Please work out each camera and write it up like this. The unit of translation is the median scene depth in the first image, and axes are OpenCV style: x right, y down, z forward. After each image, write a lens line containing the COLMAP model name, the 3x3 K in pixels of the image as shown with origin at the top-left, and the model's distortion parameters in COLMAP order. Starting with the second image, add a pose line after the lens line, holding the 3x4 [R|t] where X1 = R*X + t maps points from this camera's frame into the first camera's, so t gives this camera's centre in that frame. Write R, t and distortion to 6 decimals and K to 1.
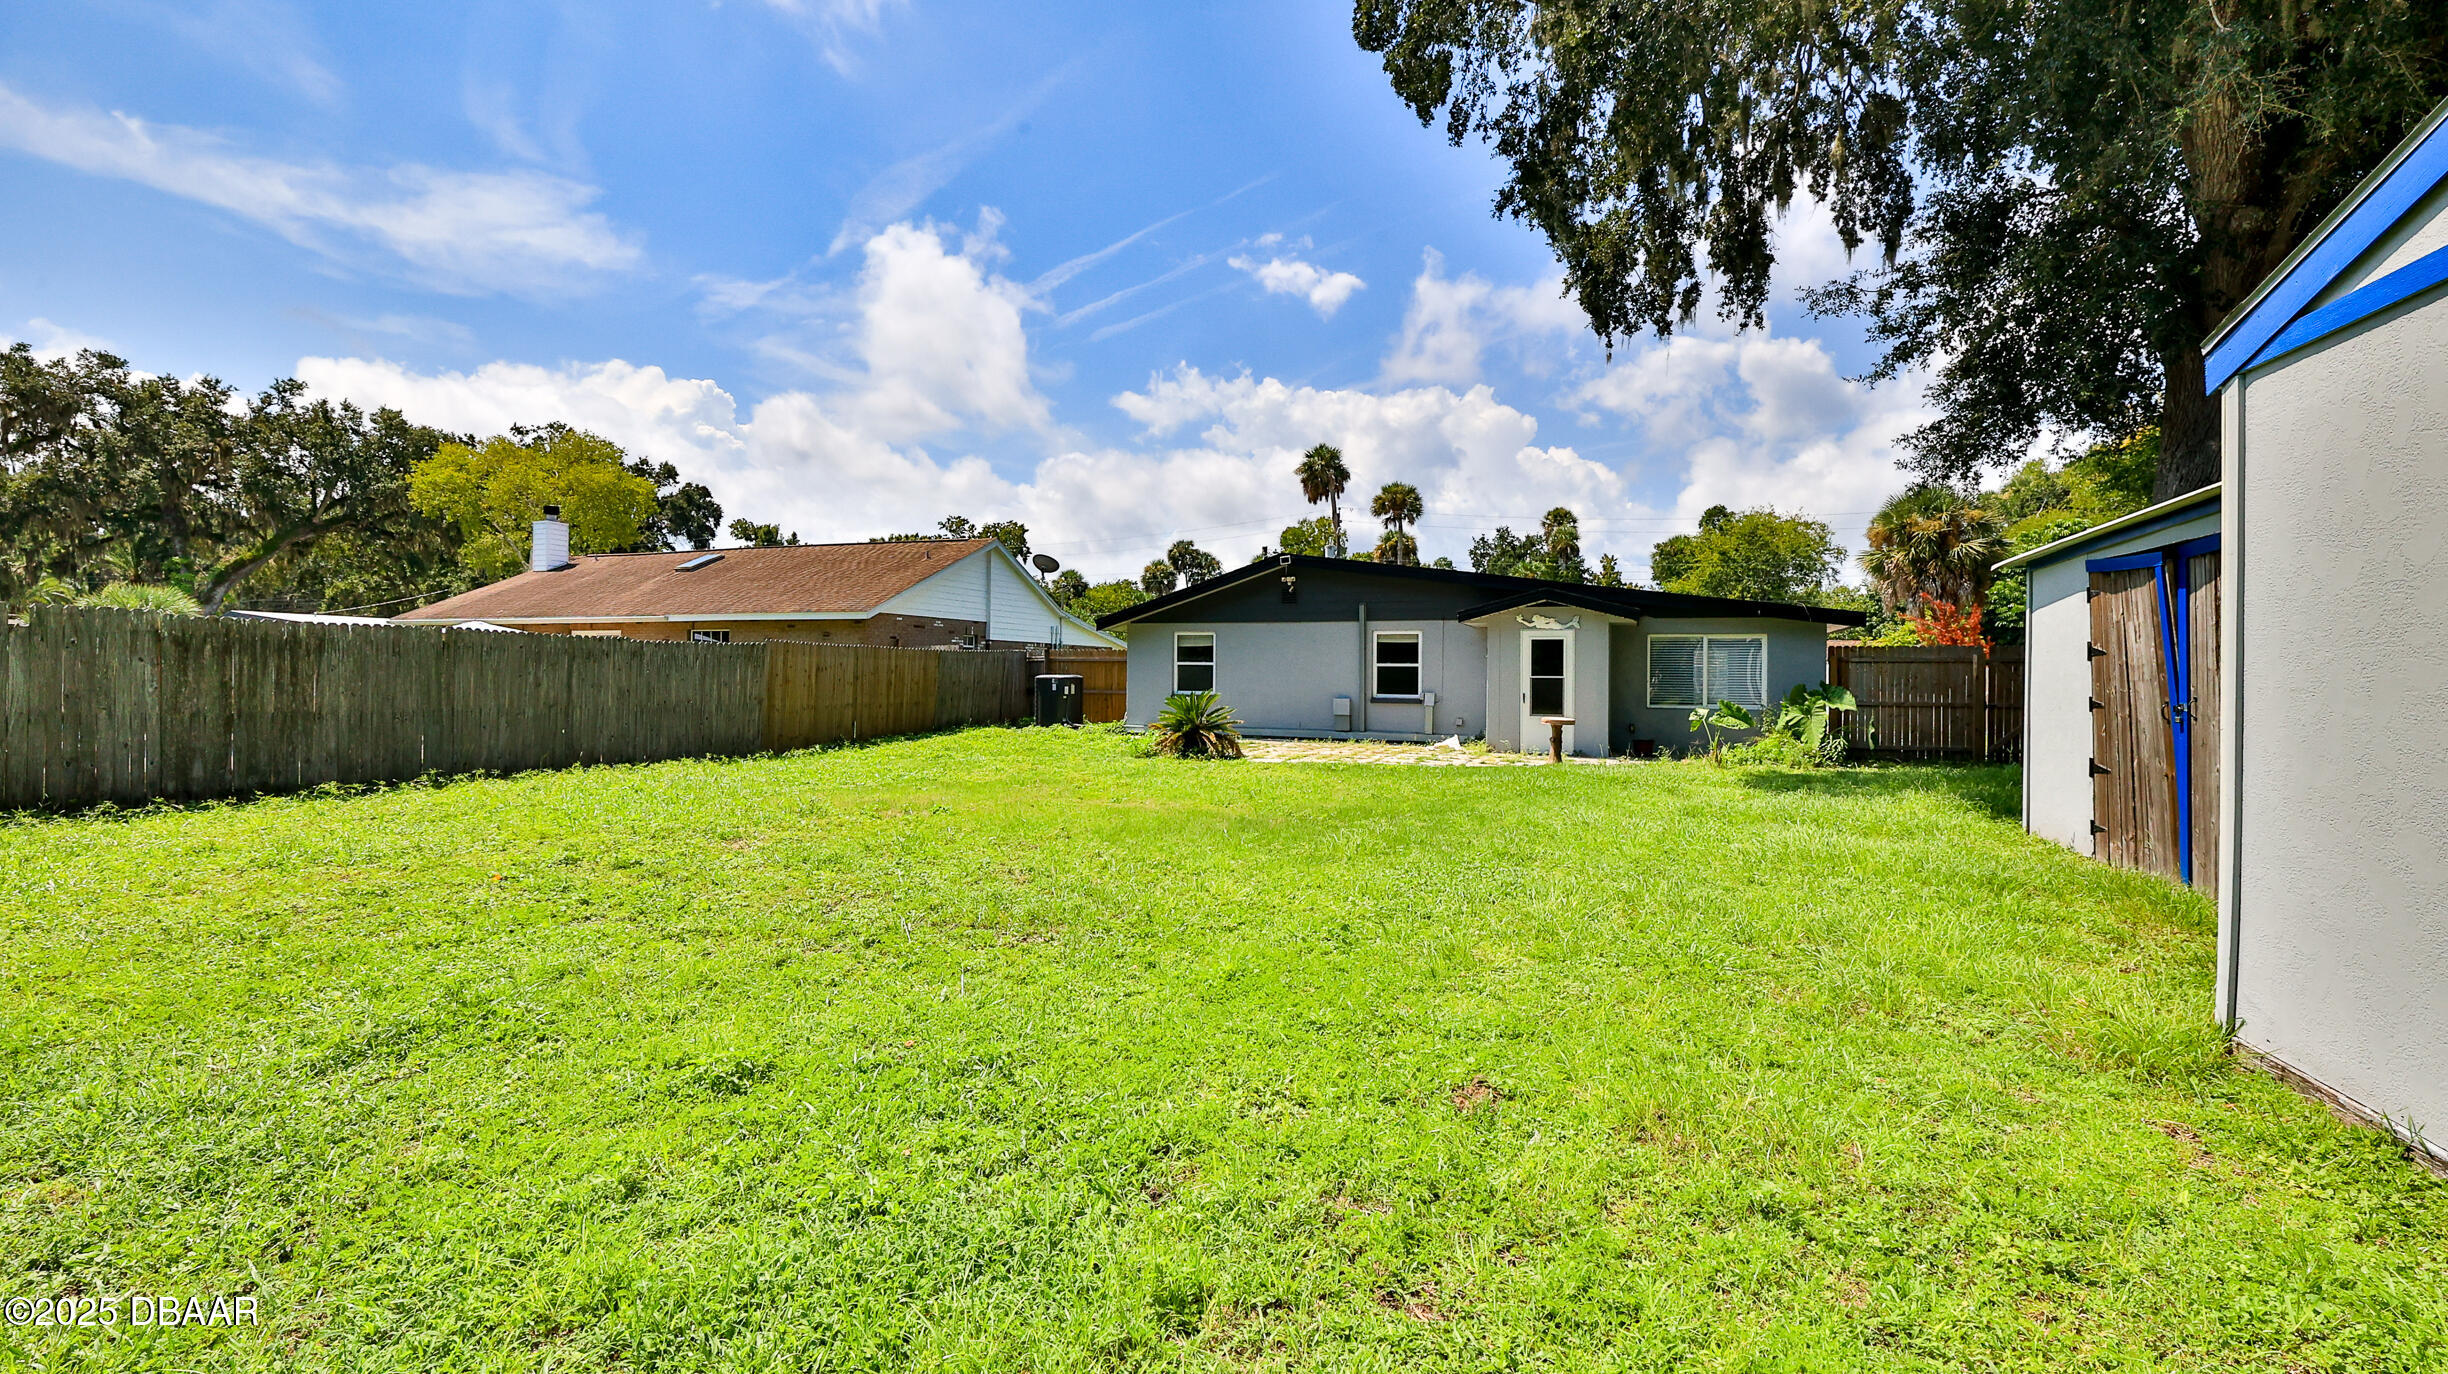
lens RADIAL K [[1078.1, 0, 1213.3], [0, 1078.1, 673.0], [0, 0, 1]] dist [0.000415, 0.000230]
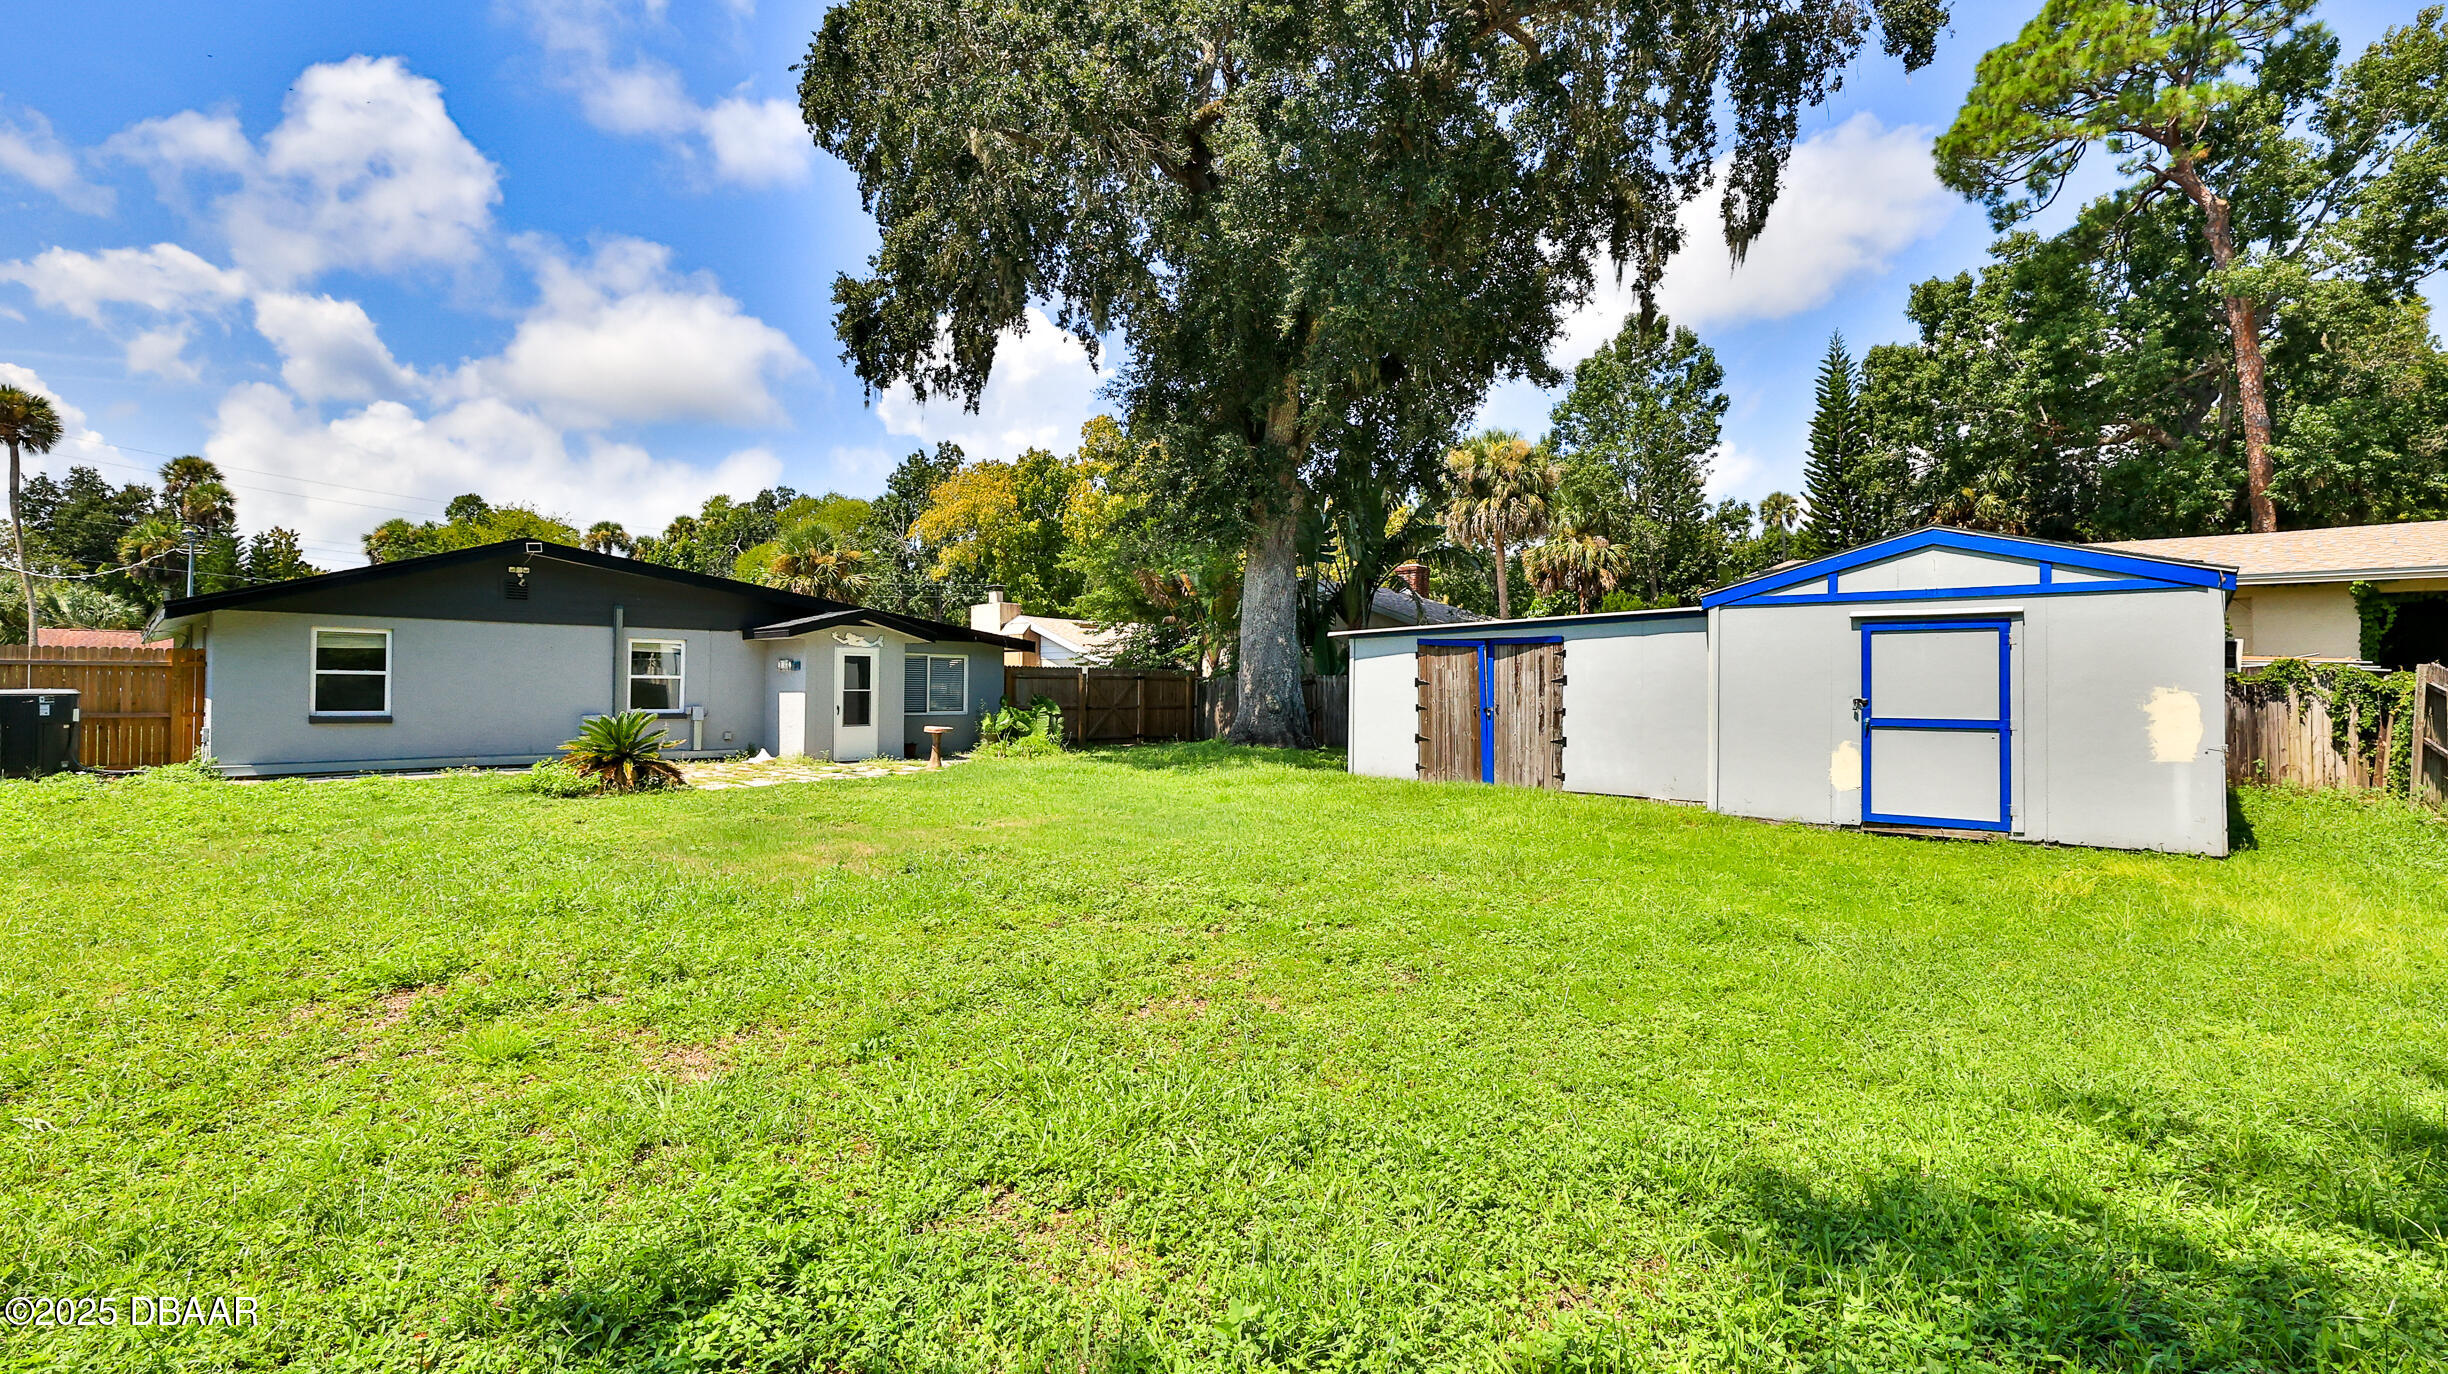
lens RADIAL K [[1078.1, 0, 1213.3], [0, 1078.1, 673.0], [0, 0, 1]] dist [0.000415, 0.000230]
pose [[0.393579, 0.008095, 0.919255, -0.493723], [-0.006727, 0.999960, -0.005926, -0.008882], [-0.919266, -0.003851, 0.393617, 0.216622]]
